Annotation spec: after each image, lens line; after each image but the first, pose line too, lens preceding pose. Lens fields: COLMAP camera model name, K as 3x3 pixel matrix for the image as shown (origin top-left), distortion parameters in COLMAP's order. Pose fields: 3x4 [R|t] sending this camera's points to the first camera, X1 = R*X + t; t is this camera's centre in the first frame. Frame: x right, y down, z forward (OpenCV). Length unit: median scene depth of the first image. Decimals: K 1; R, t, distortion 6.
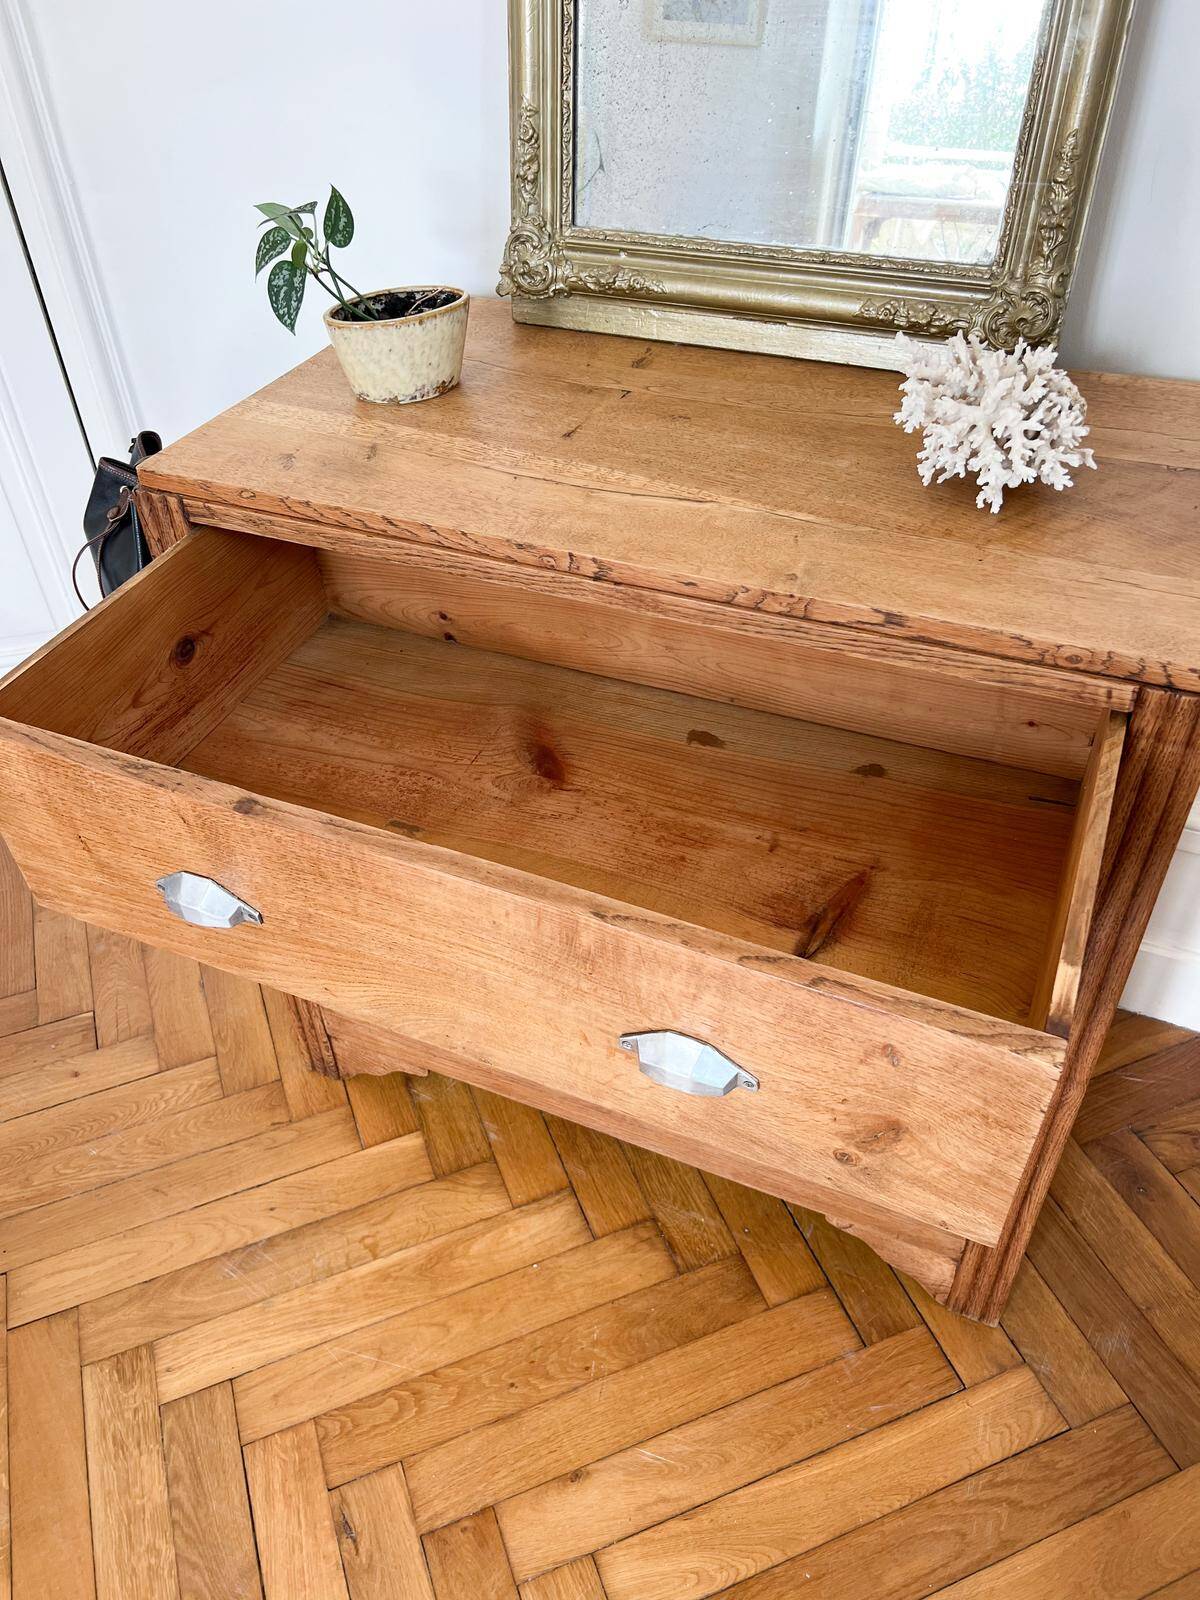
lens RADIAL K [[1204.3, 0, 595.2], [0, 1204.3, 802.0], [0, 0, 1]] dist [0.038732, -0.036366]
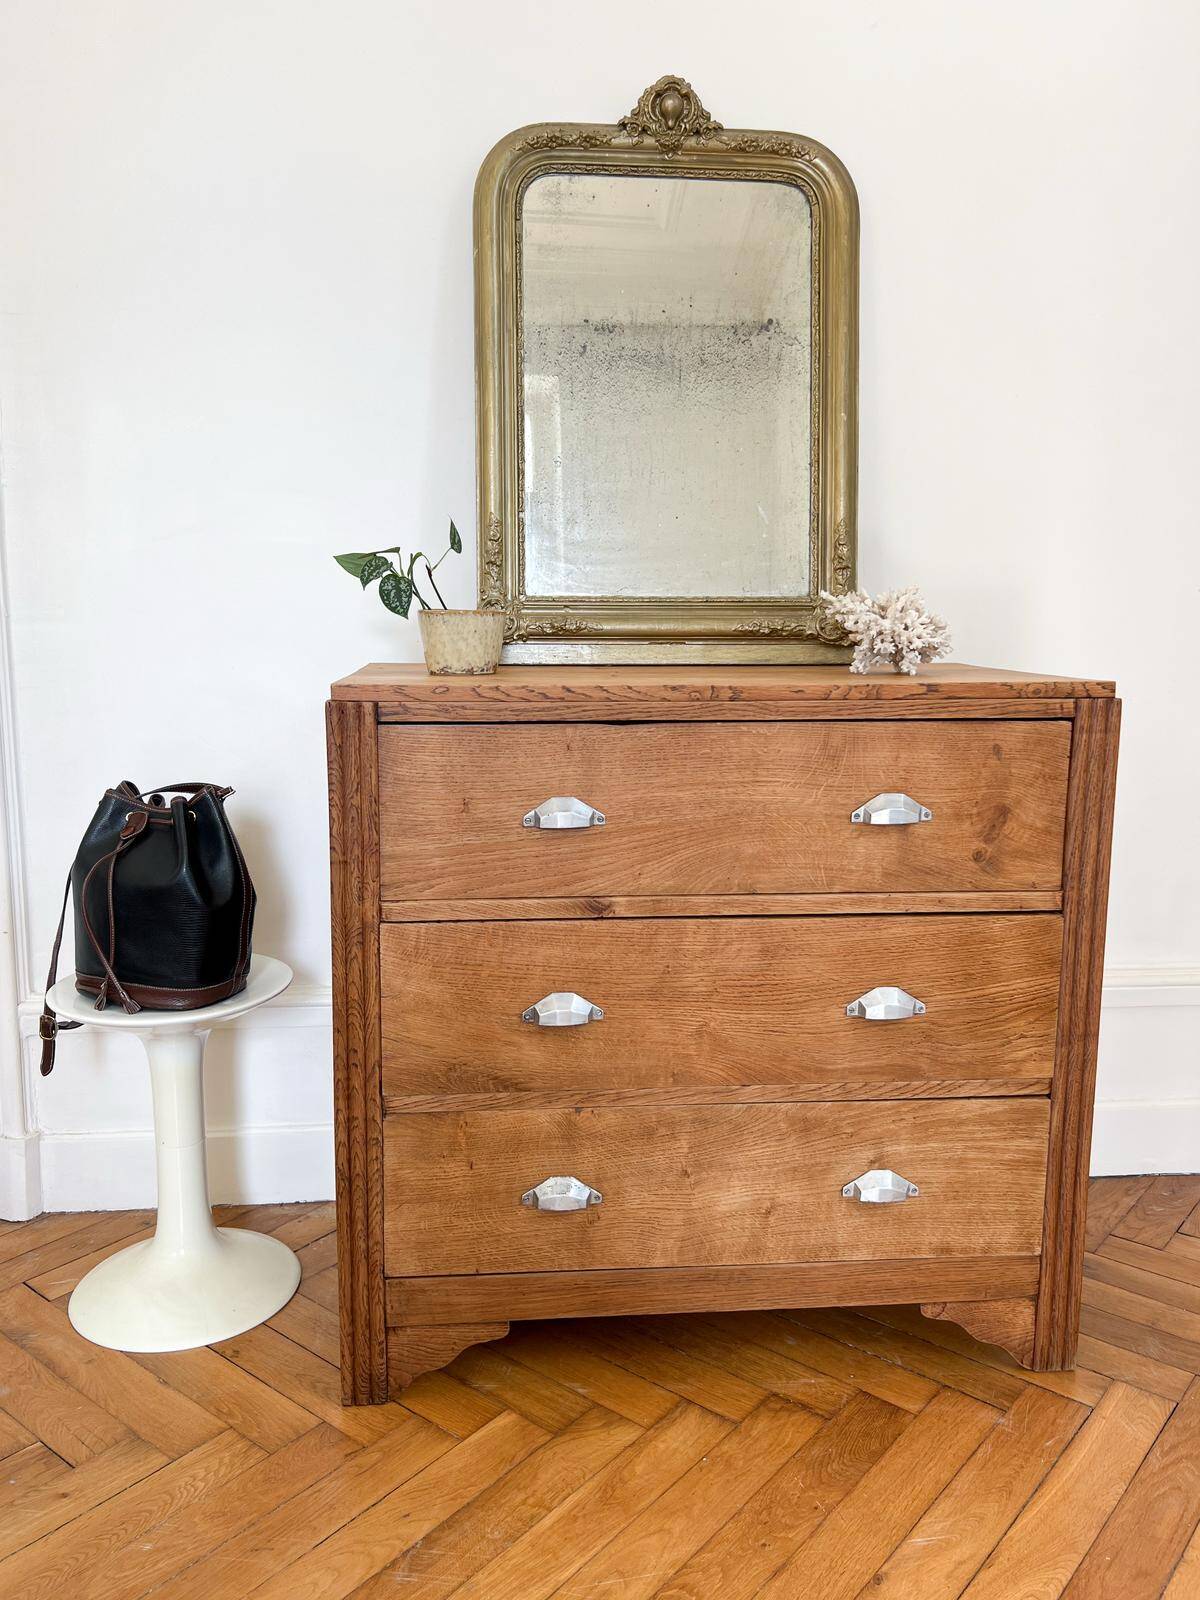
lens RADIAL K [[1220.5, 0, 596.2], [0, 1220.5, 805.0], [0, 0, 1]] dist [0.061046, -0.070747]
pose [[0.875401, -0.044843, 0.481313, -0.624311], [0.289741, 0.845685, -0.448183, 0.388168], [-0.386941, 0.531795, 0.753306, 0.015962]]
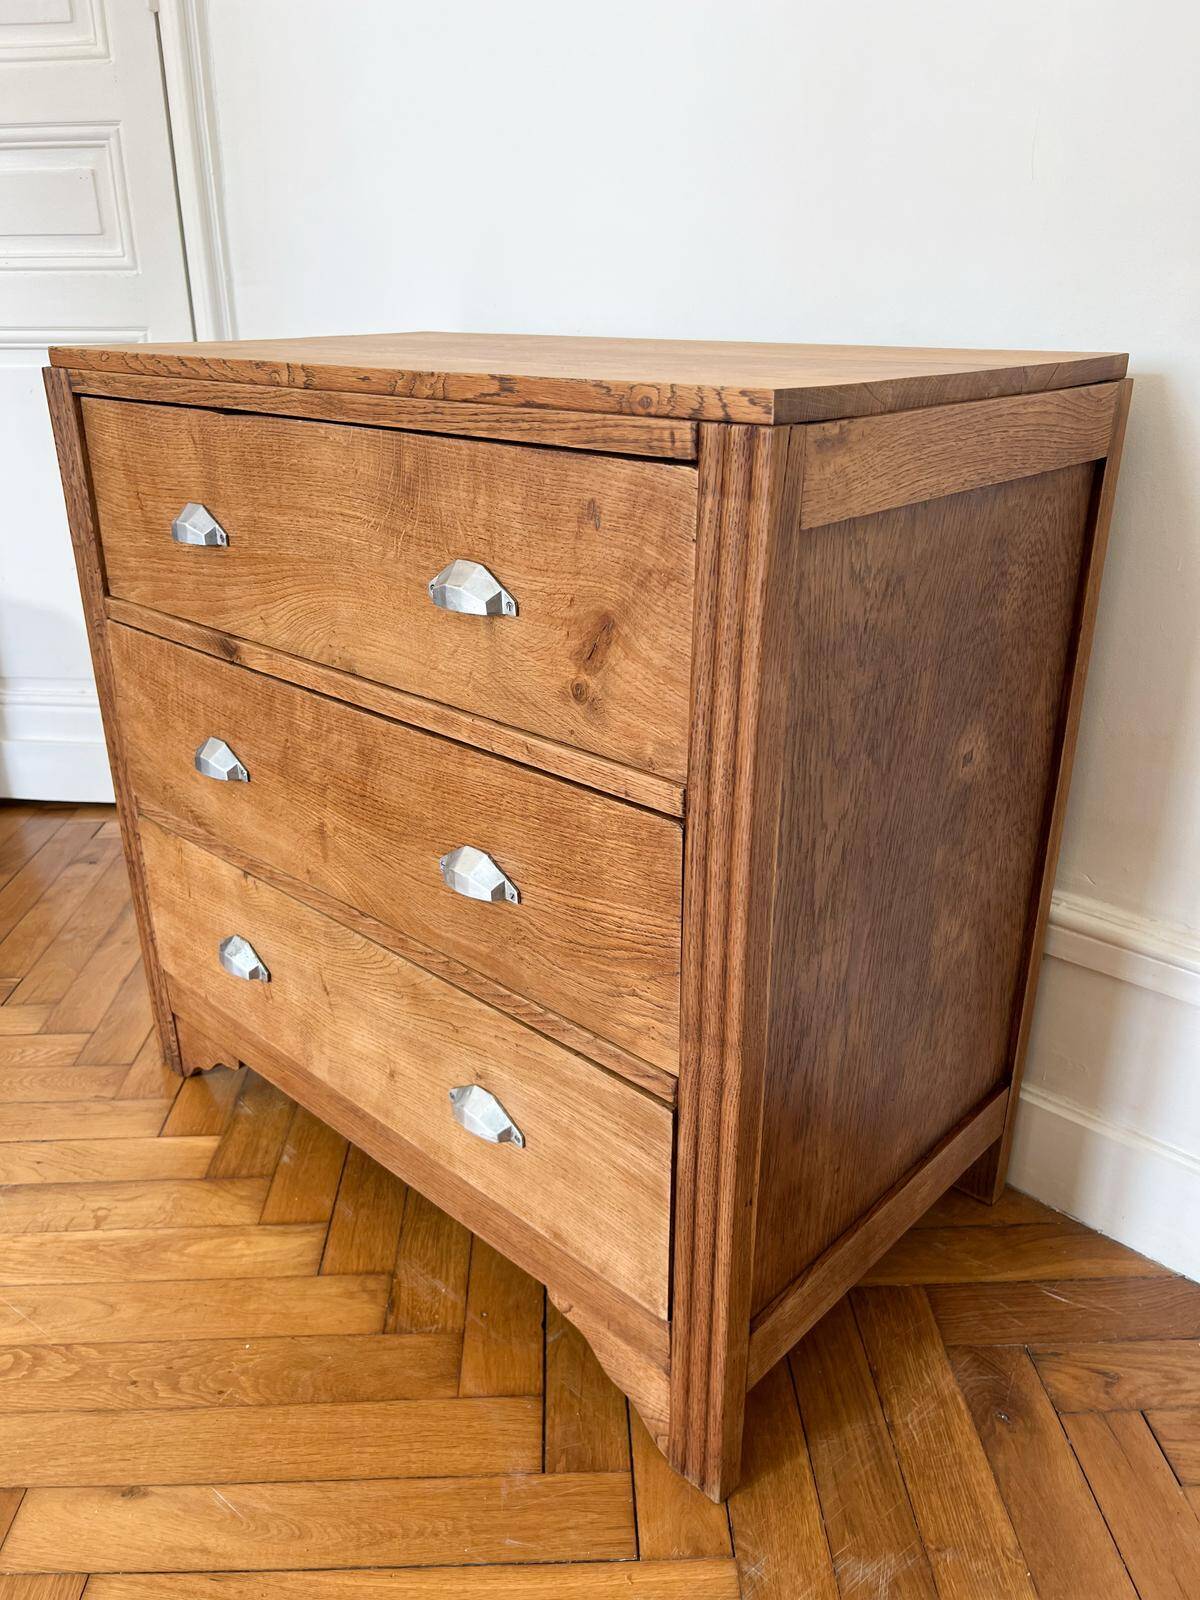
lens RADIAL K [[1197.4, 0, 600.6], [0, 1197.4, 809.9], [0, 0, 1]] dist [0.068447, -0.083806]
pose [[0.943698, 0.157047, -0.291154, 0.424655], [-0.235816, 0.936612, -0.259131, 0.252485], [0.232003, 0.313201, 0.920913, 0.174772]]
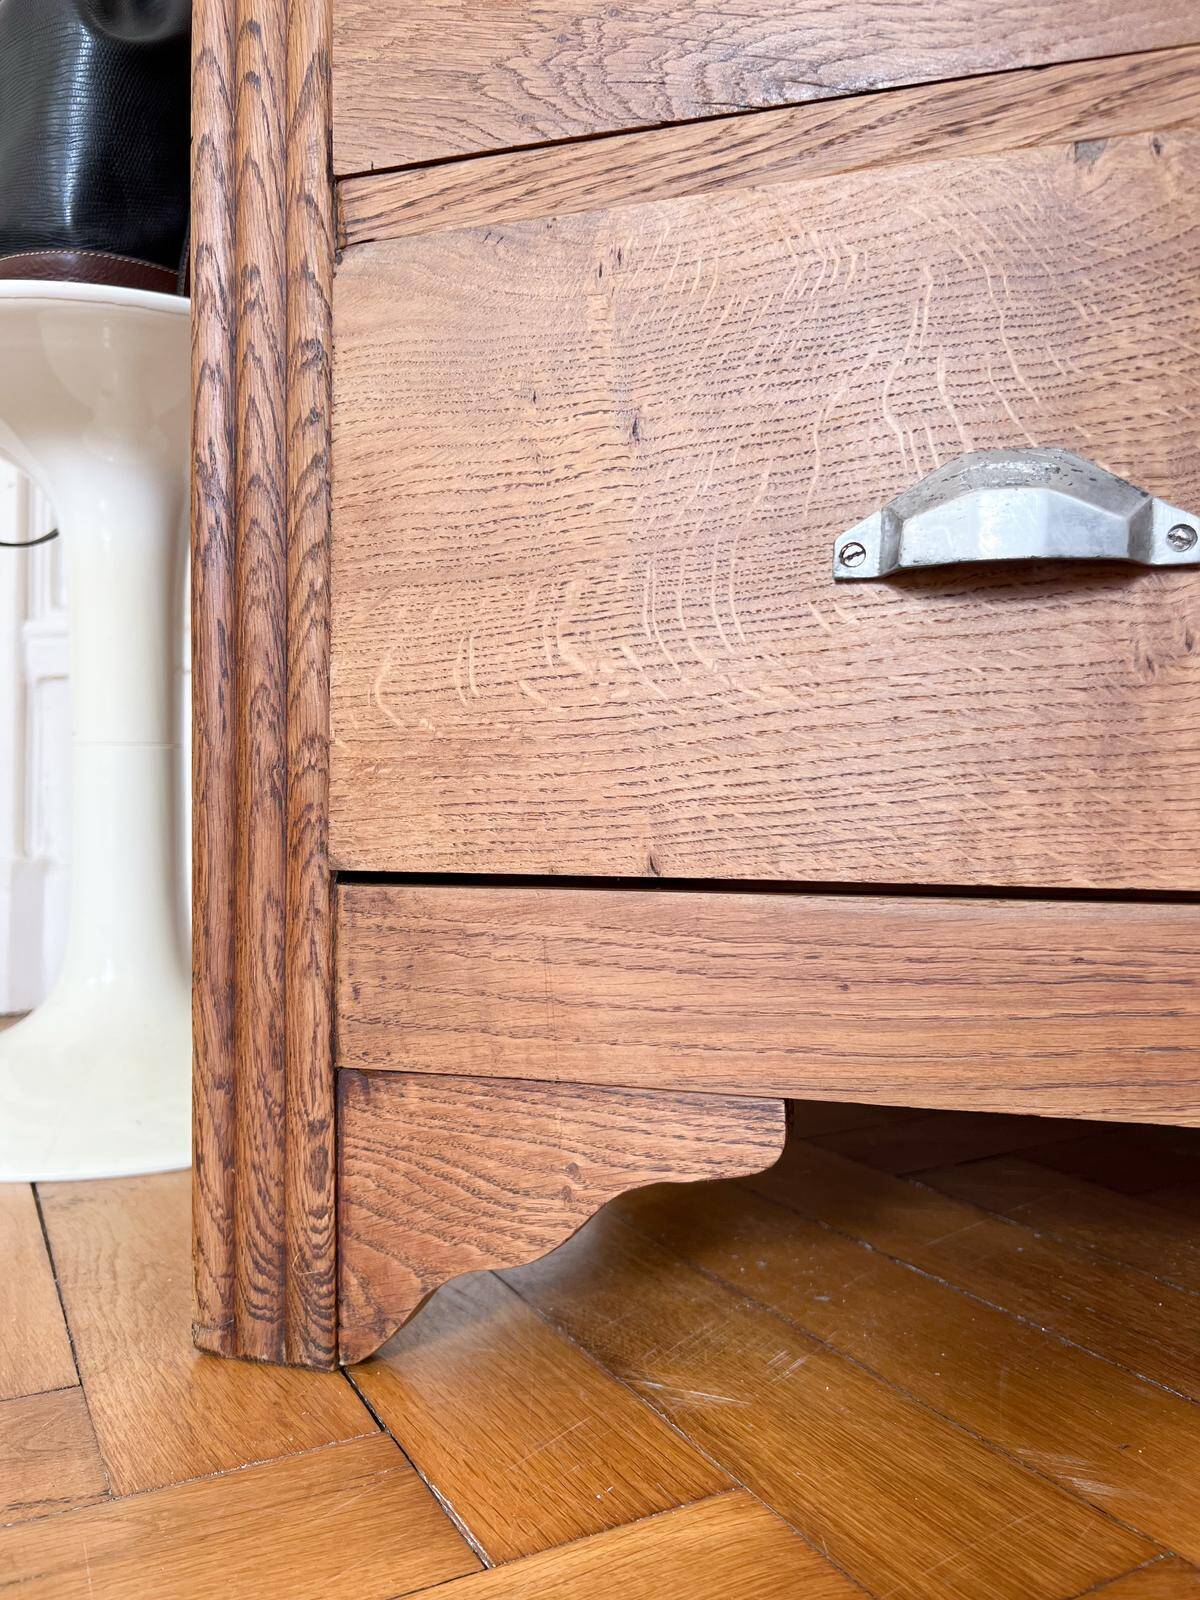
lens RADIAL K [[1146.2, 0, 632.3], [0, 1146.2, 800.9], [0, 0, 1]] dist [0.038367, -0.061368]
pose [[0.990516, 0.025264, 0.135058, -0.236977], [0.068453, 0.761541, -0.644492, 0.370612], [-0.119135, 0.647625, 0.752588, 0.928815]]
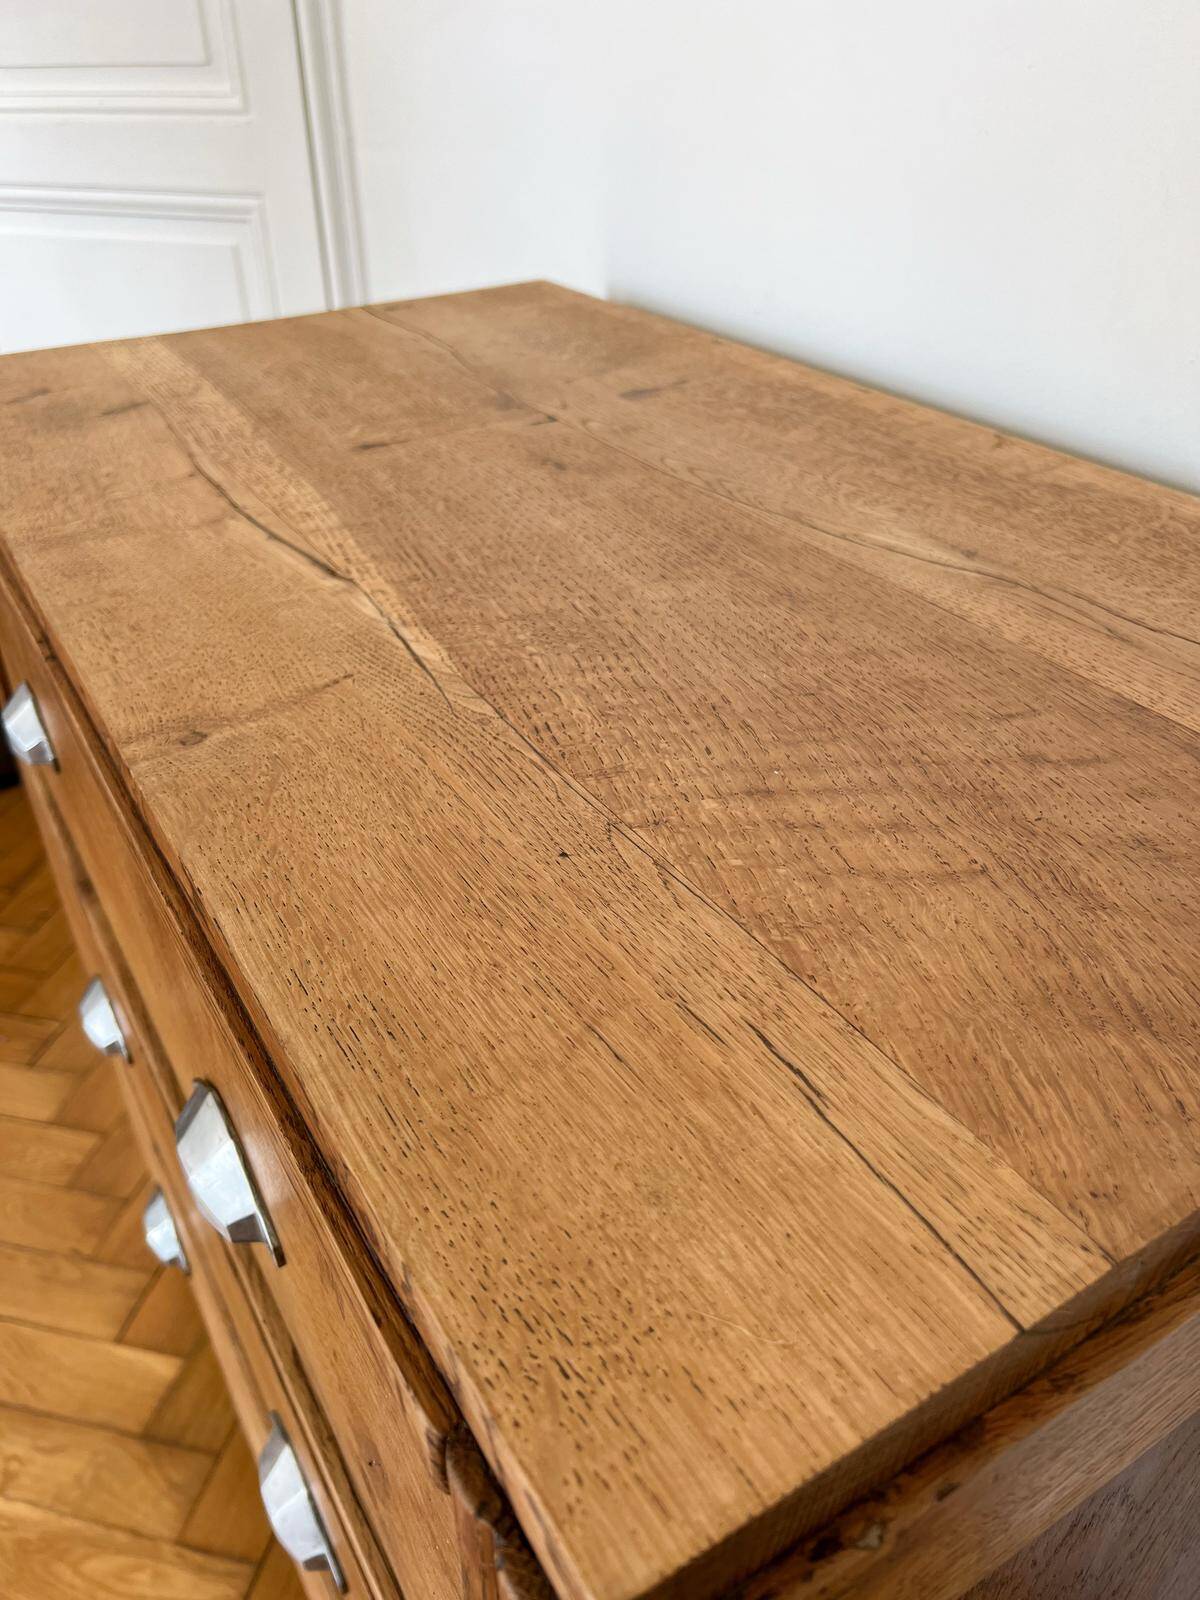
lens RADIAL K [[1220.5, 0, 596.2], [0, 1220.5, 805.0], [0, 0, 1]] dist [0.061046, -0.070747]
pose [[0.817616, 0.335306, -0.468054, 0.354104], [-0.383250, 0.923611, -0.007818, -0.151392], [0.429679, 0.185774, 0.883665, 0.461273]]
